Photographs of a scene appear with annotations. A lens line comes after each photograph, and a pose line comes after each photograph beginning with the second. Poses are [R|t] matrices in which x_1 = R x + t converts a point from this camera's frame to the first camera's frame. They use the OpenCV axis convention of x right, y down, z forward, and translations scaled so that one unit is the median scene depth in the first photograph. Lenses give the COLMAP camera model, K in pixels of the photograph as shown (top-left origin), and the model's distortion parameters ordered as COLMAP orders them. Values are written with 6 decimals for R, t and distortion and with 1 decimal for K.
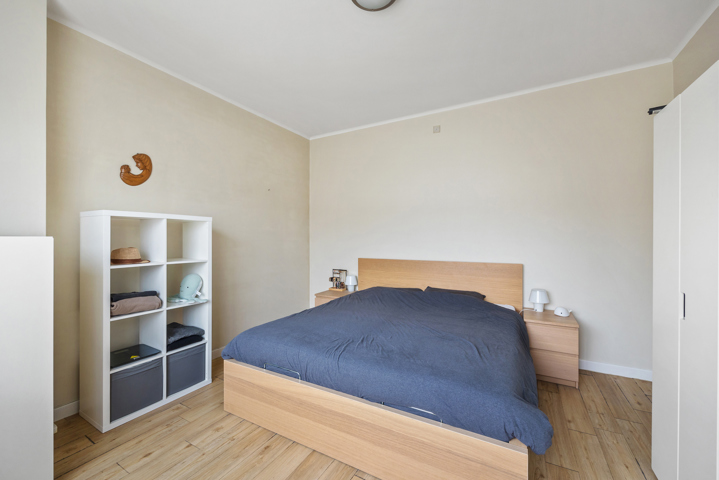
lens RADIAL K [[289.8, 0, 361.4], [0, 289.8, 240.4], [0, 0, 1]] dist [0.000471, -0.001327]
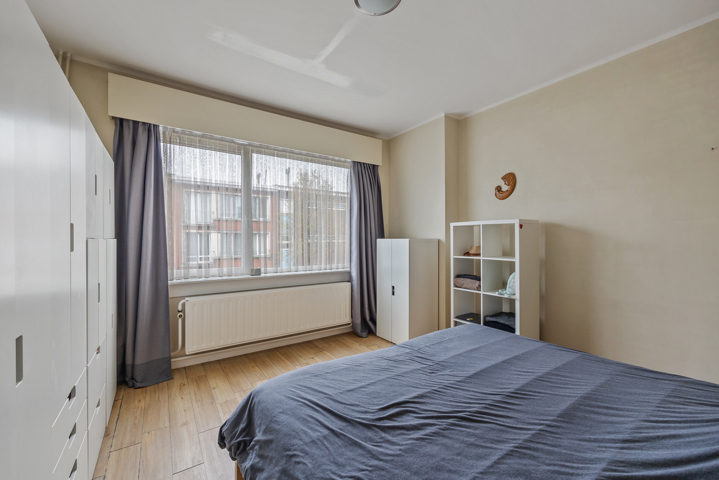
lens RADIAL K [[289.8, 0, 360.6], [0, 289.8, 239.2], [0, 0, 1]] dist [0.000471, -0.001327]
pose [[-0.439824, 0.000162, -0.898084, 0.718176], [0.001604, 0.999999, -0.000605, -0.006028], [0.898083, -0.001706, -0.439823, 1.019293]]
